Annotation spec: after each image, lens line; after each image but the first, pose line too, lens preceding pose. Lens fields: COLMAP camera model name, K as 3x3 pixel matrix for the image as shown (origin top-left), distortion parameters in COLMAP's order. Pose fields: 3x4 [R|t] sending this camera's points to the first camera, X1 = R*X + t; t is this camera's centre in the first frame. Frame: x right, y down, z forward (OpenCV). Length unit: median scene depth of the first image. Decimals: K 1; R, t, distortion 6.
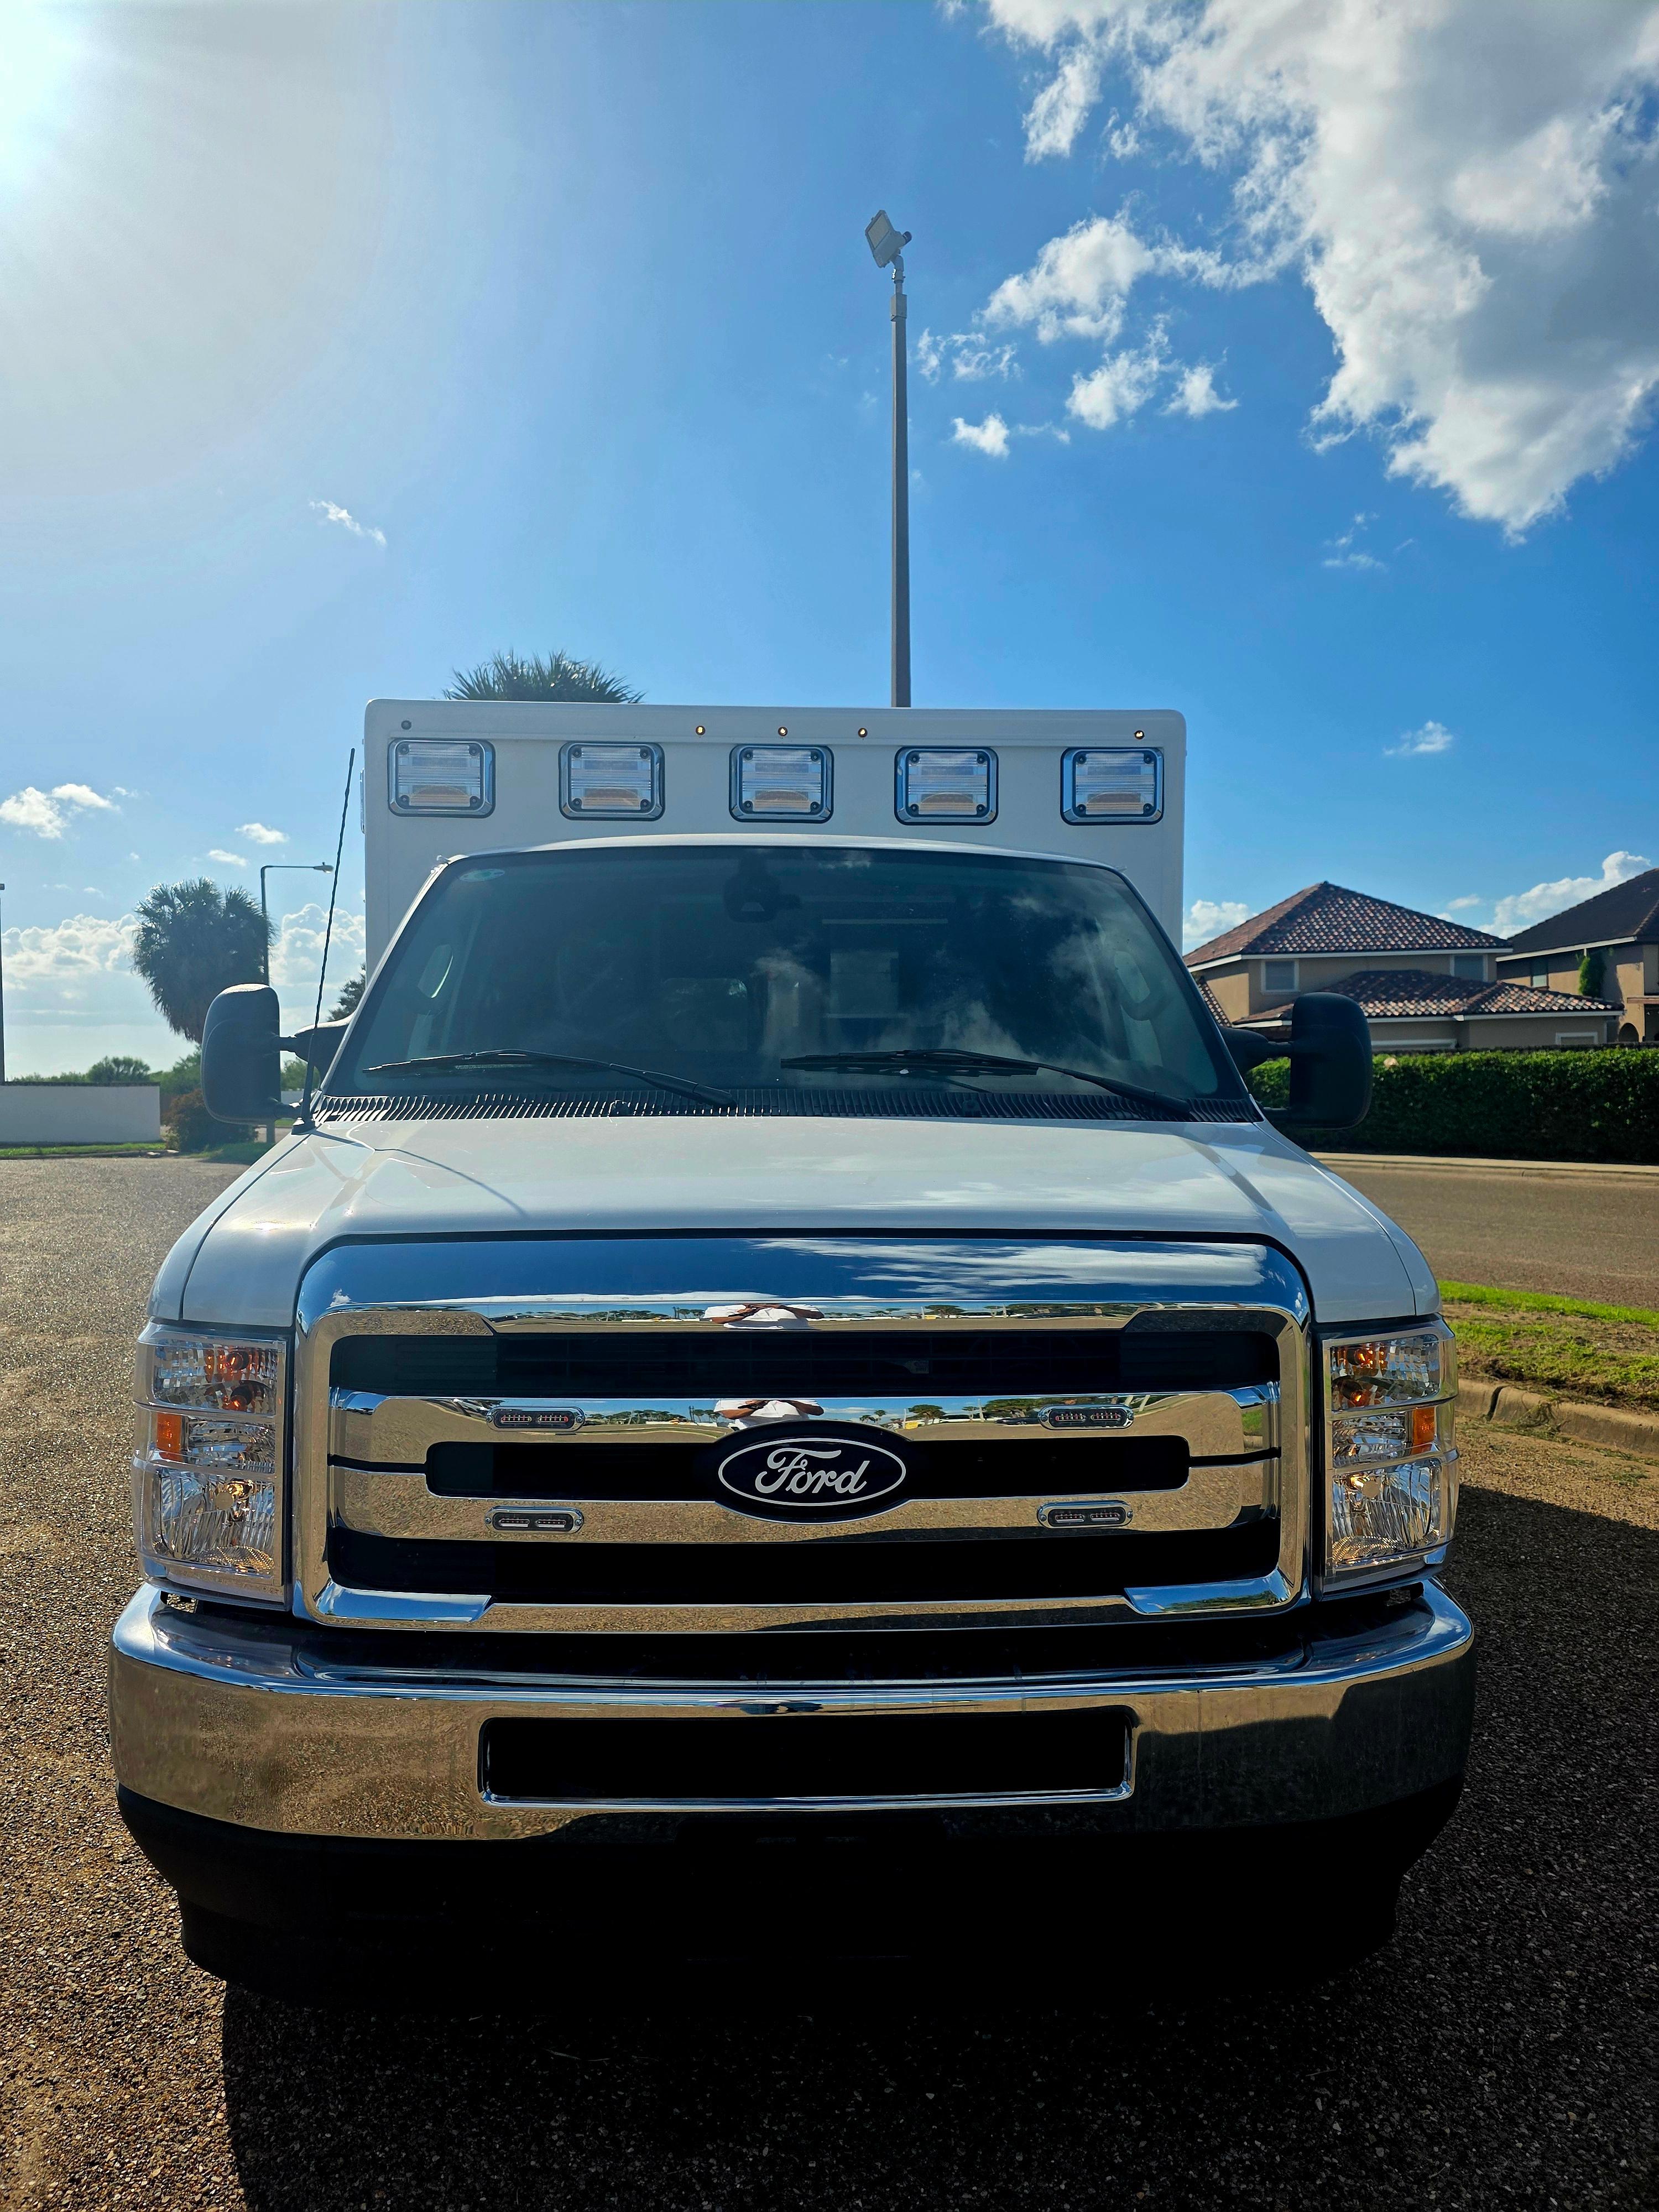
lens RADIAL K [[1496.0, 0, 811.2], [0, 1496.0, 1111.3], [0, 0, 1]] dist [0.057874, -0.059822]
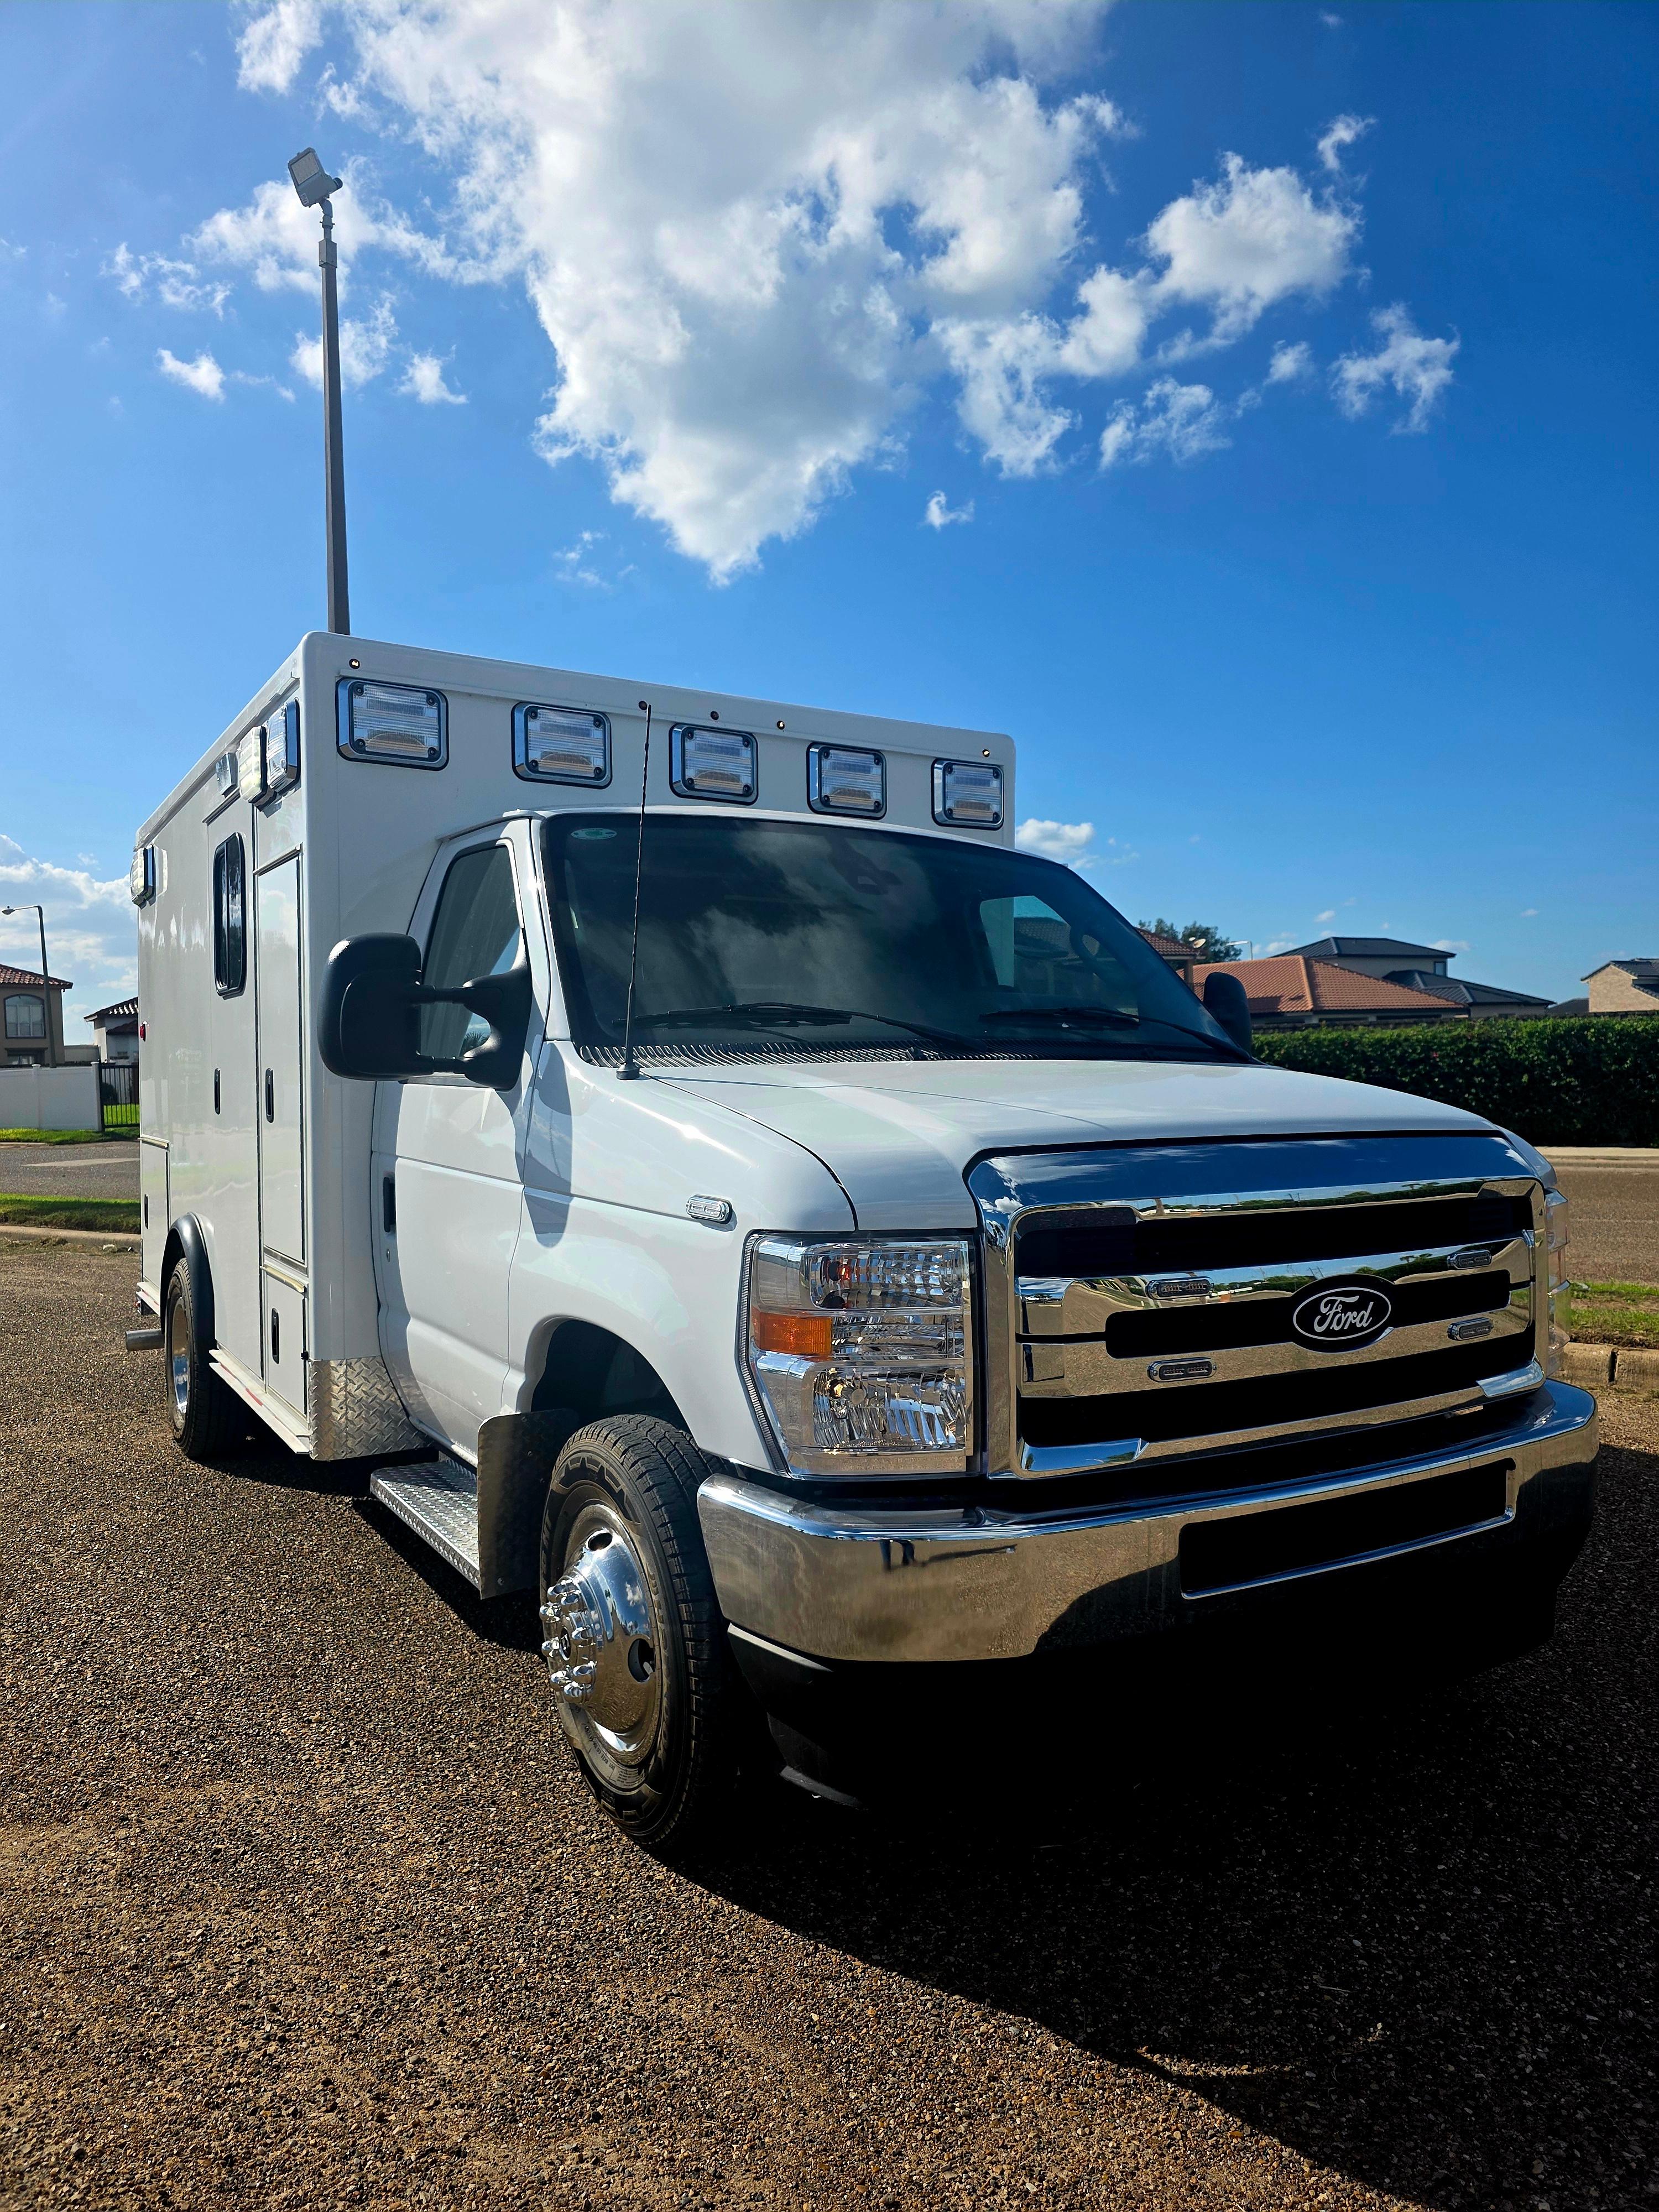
lens RADIAL K [[1510.1, 0, 831.0], [0, 1510.1, 1112.1], [0, 0, 1]] dist [0.054251, -0.054512]
pose [[0.869736, -0.018192, 0.493183, -0.472901], [0.016502, 0.999834, 0.007780, 0.020567], [-0.493242, 0.001372, 0.869891, 0.026929]]
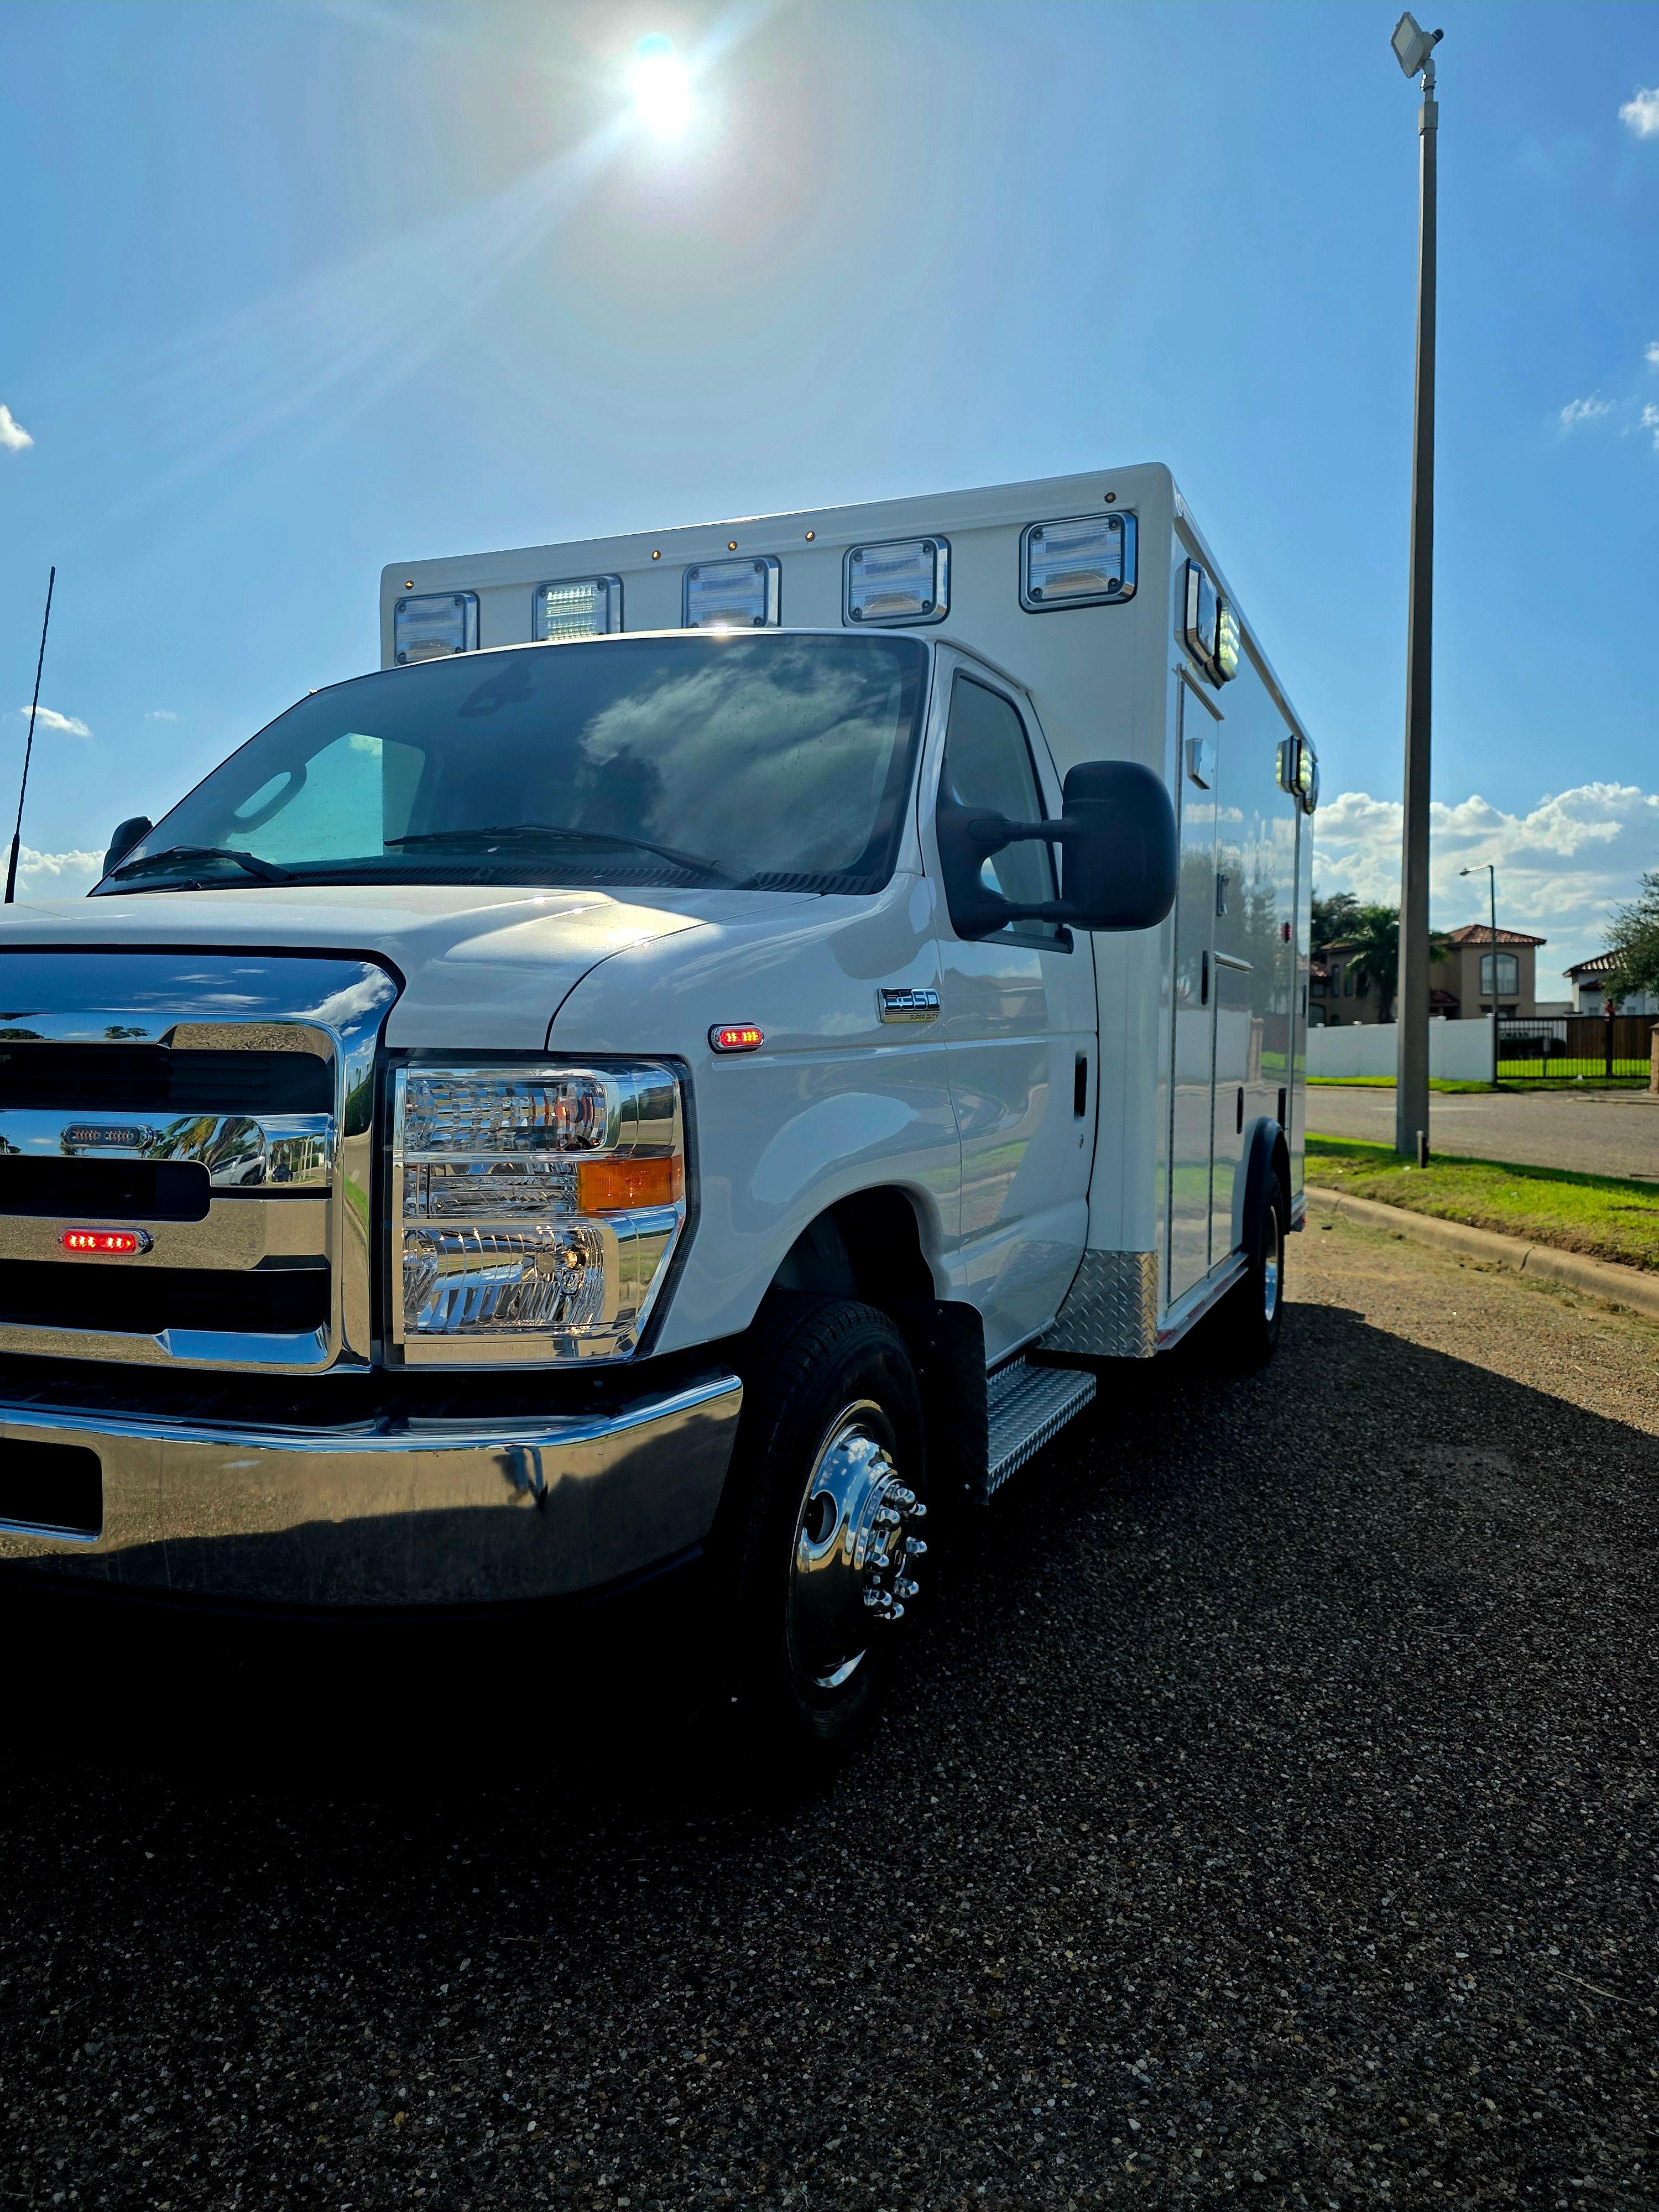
lens RADIAL K [[1504.0, 0, 852.5], [0, 1504.0, 1109.1], [0, 0, 1]] dist [0.054731, -0.056306]
pose [[0.911587, 0.027134, -0.410211, 0.447827], [-0.015798, 0.999395, 0.030999, 0.069682], [0.410804, -0.021778, 0.911464, 0.157642]]
